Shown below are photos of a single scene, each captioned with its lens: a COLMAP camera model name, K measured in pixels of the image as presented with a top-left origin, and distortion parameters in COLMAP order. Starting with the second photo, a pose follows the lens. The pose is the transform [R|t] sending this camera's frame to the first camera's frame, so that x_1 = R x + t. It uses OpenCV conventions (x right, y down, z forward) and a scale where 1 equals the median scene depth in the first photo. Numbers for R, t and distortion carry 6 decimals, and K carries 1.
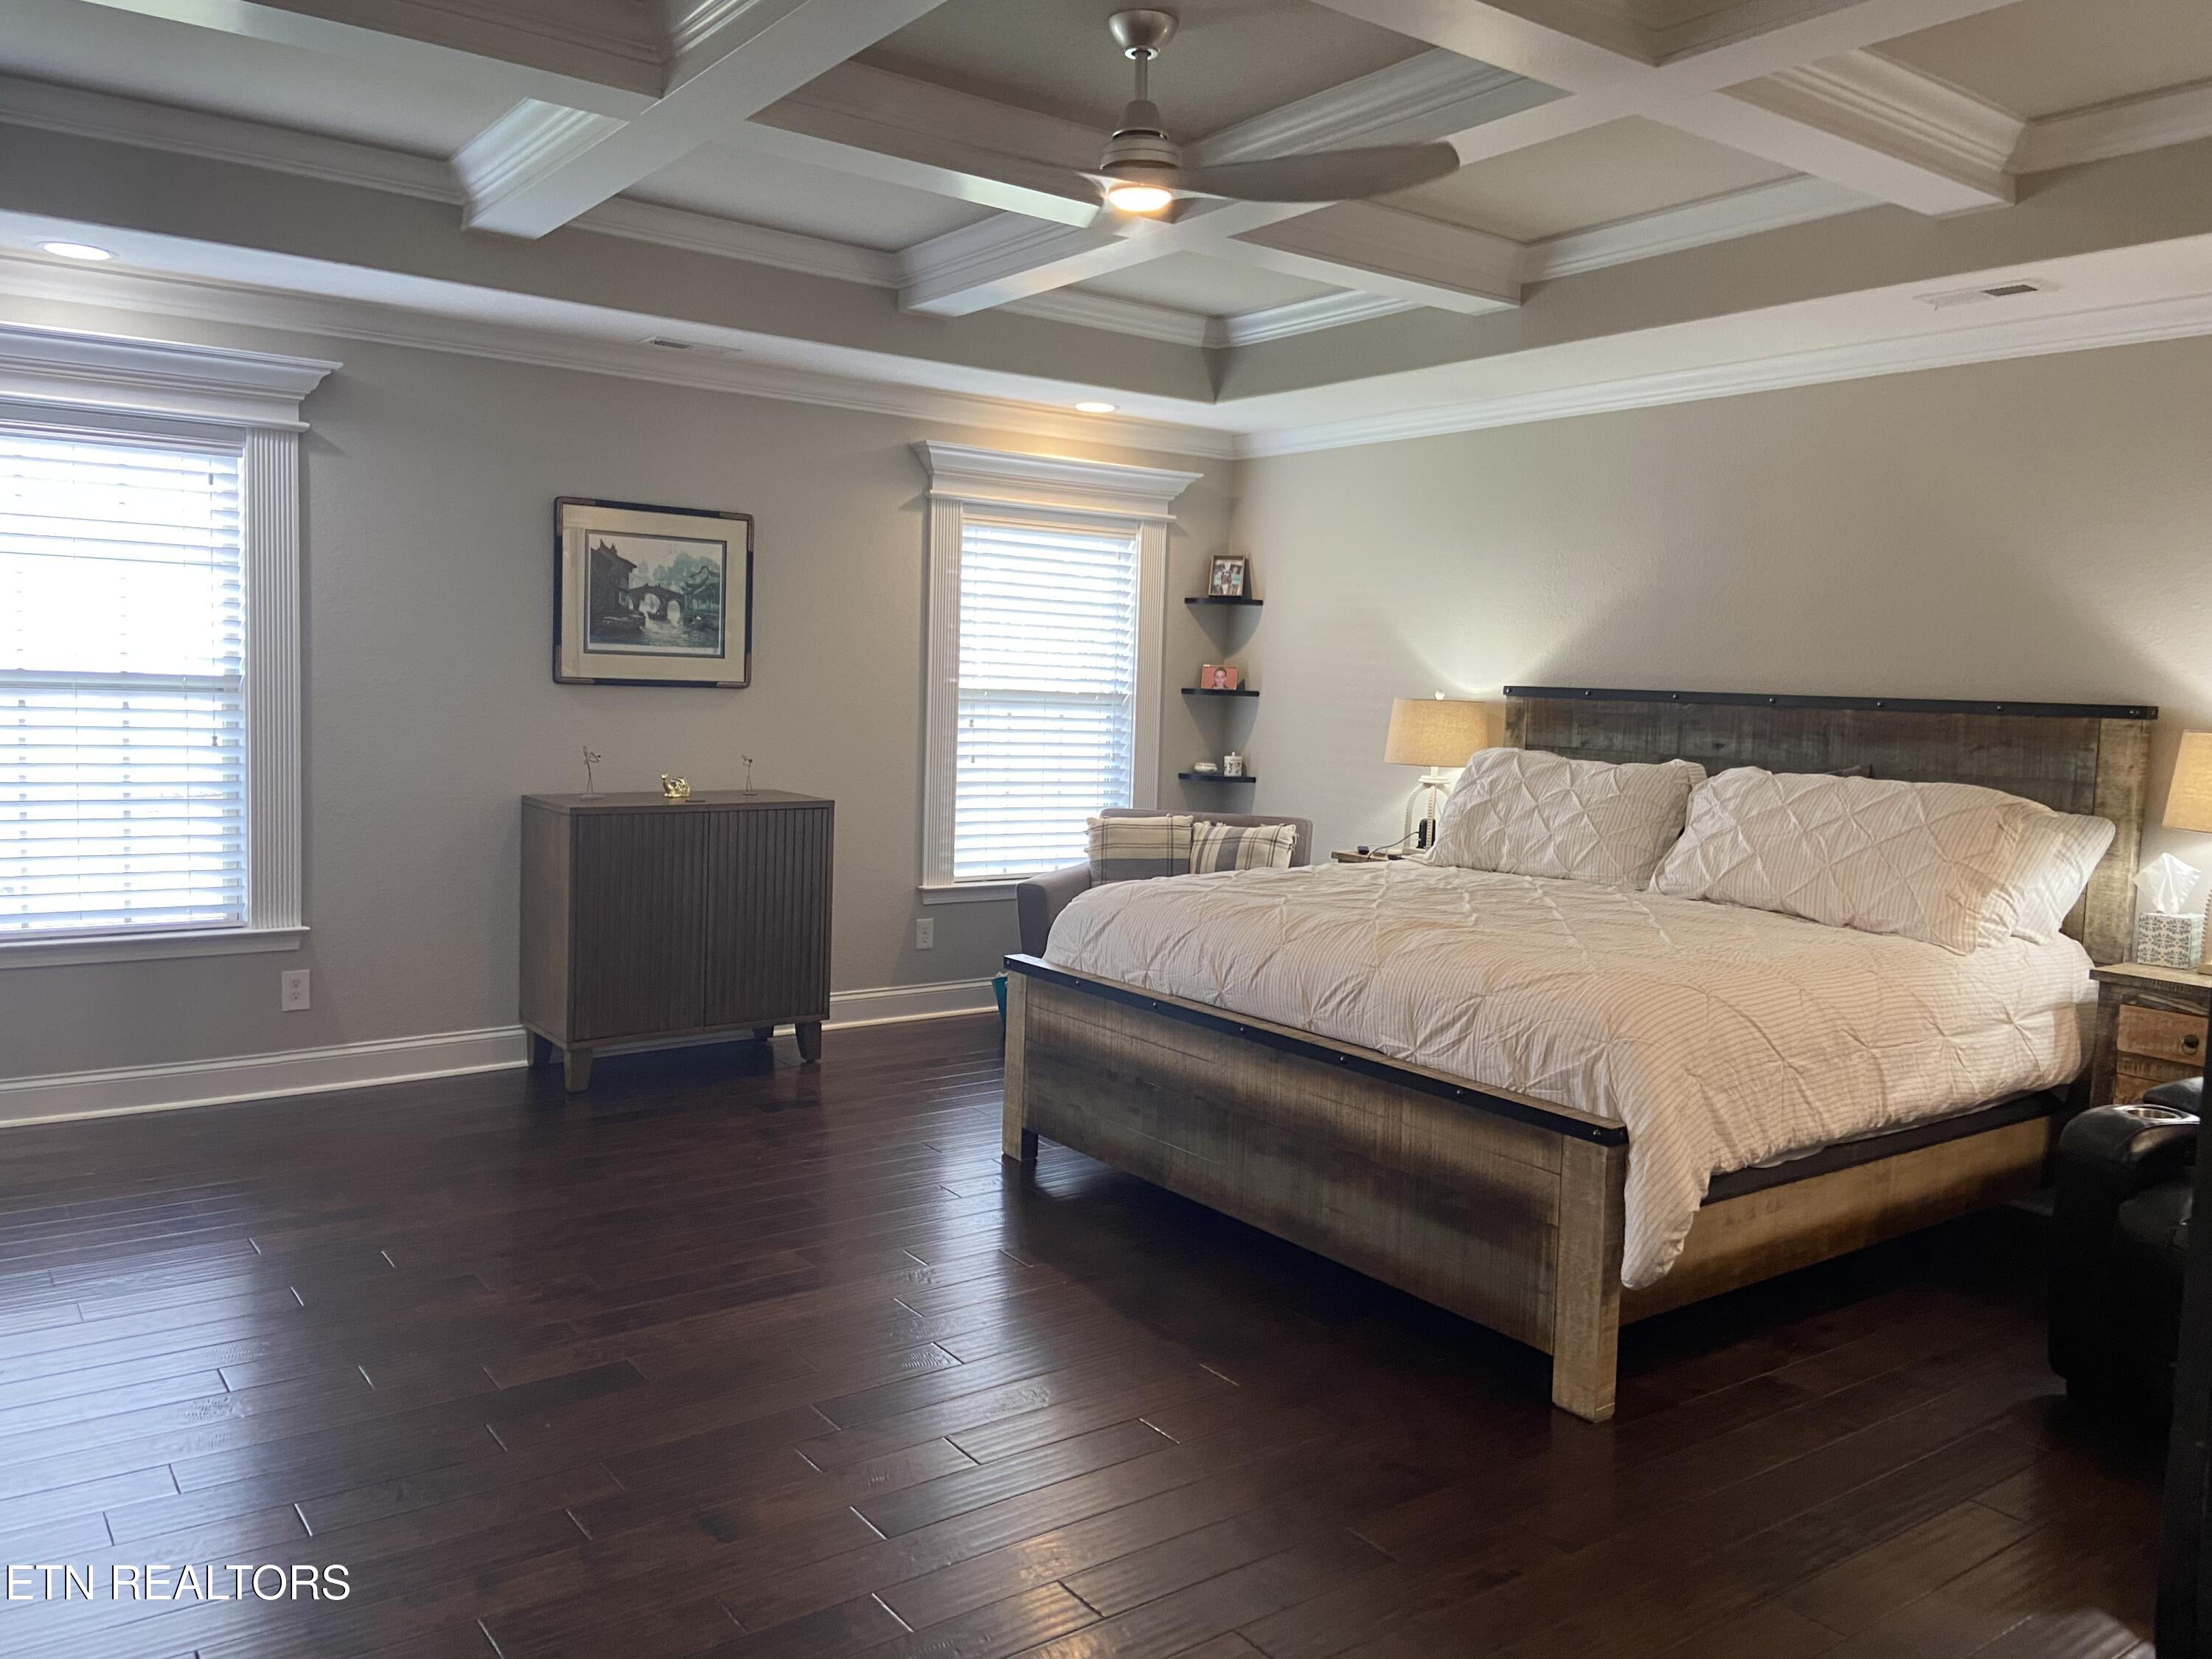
lens RADIAL K [[1666.7, 0, 1106.6], [0, 1666.7, 807.2], [0, 0, 1]] dist [0.105482, -0.136495]
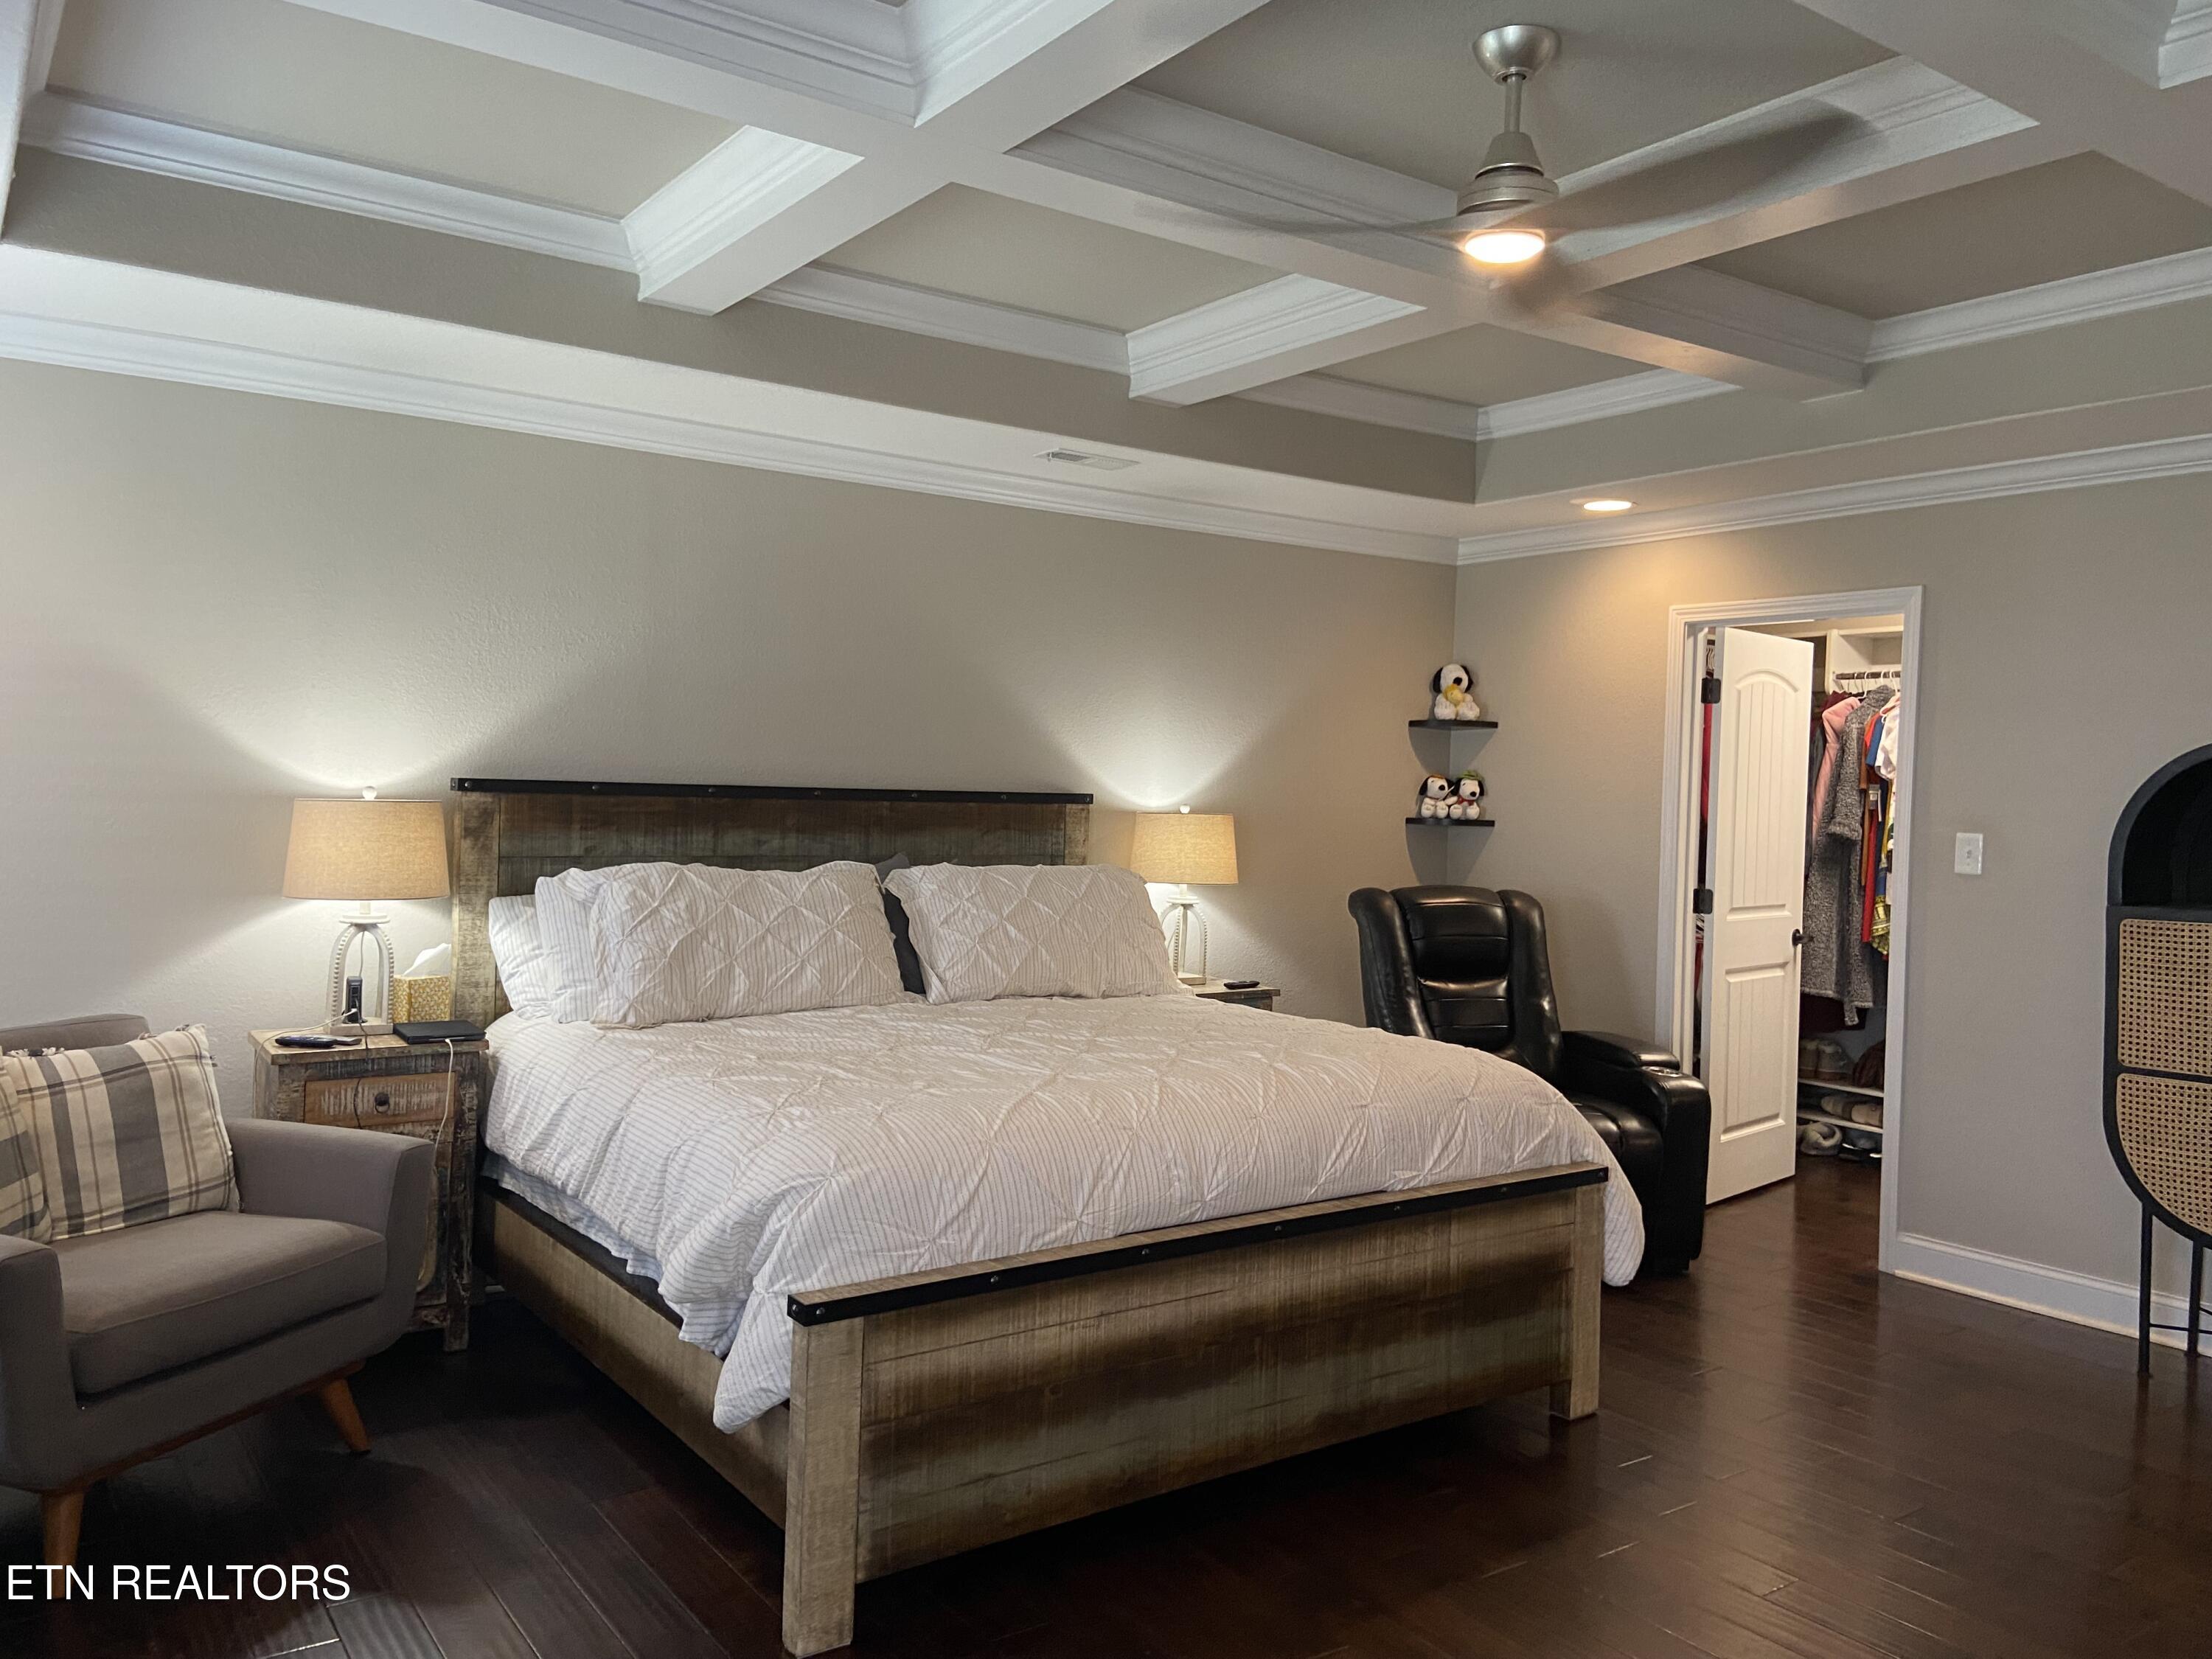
lens RADIAL K [[1666.7, 0, 1106.6], [0, 1666.7, 807.2], [0, 0, 1]] dist [0.105482, -0.136495]
pose [[0.014289, -0.046091, 0.998835, -0.638282], [0.052761, 0.997580, 0.045278, -0.101096], [-0.998505, 0.052052, 0.016686, 0.914254]]
